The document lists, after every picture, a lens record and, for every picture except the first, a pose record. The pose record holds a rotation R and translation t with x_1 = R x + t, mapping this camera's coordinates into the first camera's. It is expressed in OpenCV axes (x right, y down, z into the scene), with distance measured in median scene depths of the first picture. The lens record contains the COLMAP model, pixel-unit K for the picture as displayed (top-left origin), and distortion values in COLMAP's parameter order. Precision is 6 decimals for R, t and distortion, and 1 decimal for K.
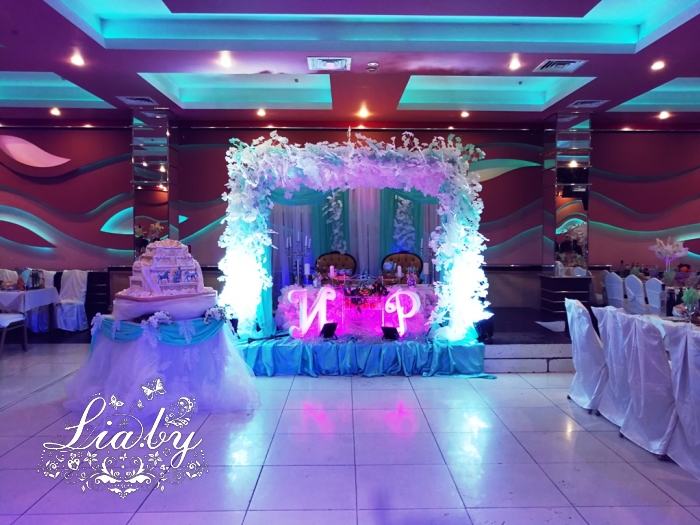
lens RADIAL K [[562.0, 0, 353.8], [0, 562.0, 258.7], [0, 0, 1]] dist [0.007056, 0.009895]
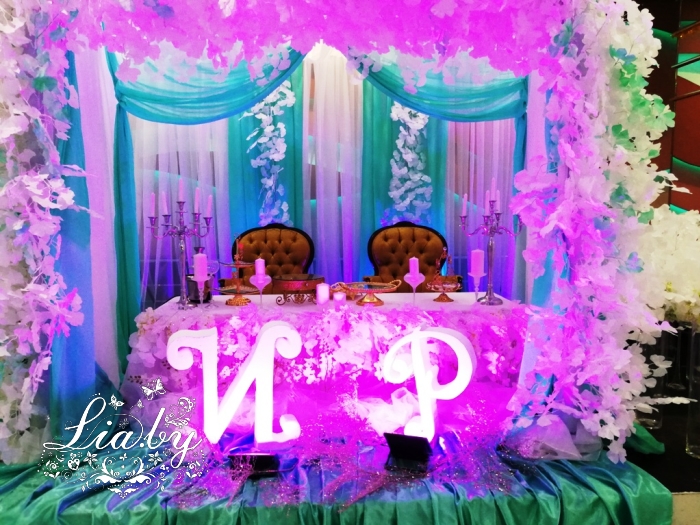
lens RADIAL K [[585.2, 0, 308.0], [0, 585.2, 262.7], [0, 0, 1]] dist [-0.001467, 0.001475]
pose [[0.999772, -0.000570, -0.021343, 0.011385], [0.001778, 0.998395, 0.056602, -0.009238], [0.021276, -0.056627, 0.998169, 0.619781]]
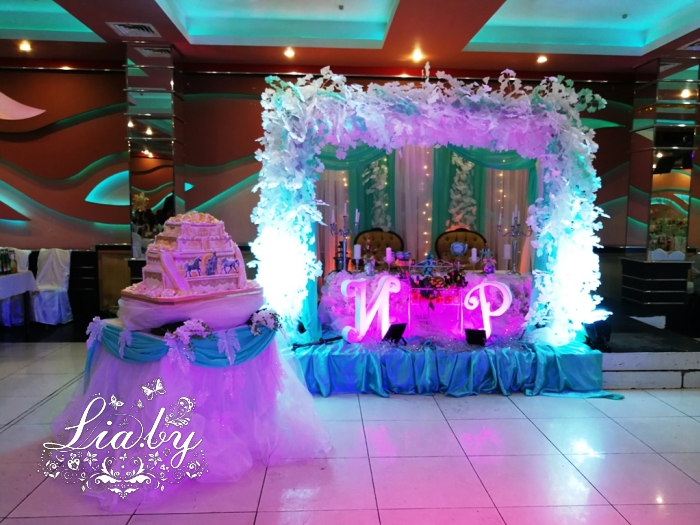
lens RADIAL K [[569.8, 0, 356.7], [0, 569.8, 265.9], [0, 0, 1]] dist [-0.001120, 0.006056]
pose [[0.999322, 0.004787, 0.036495, -0.126813], [-0.006898, 0.998296, 0.057944, -0.008485], [-0.036155, -0.058157, 0.997653, 0.231002]]
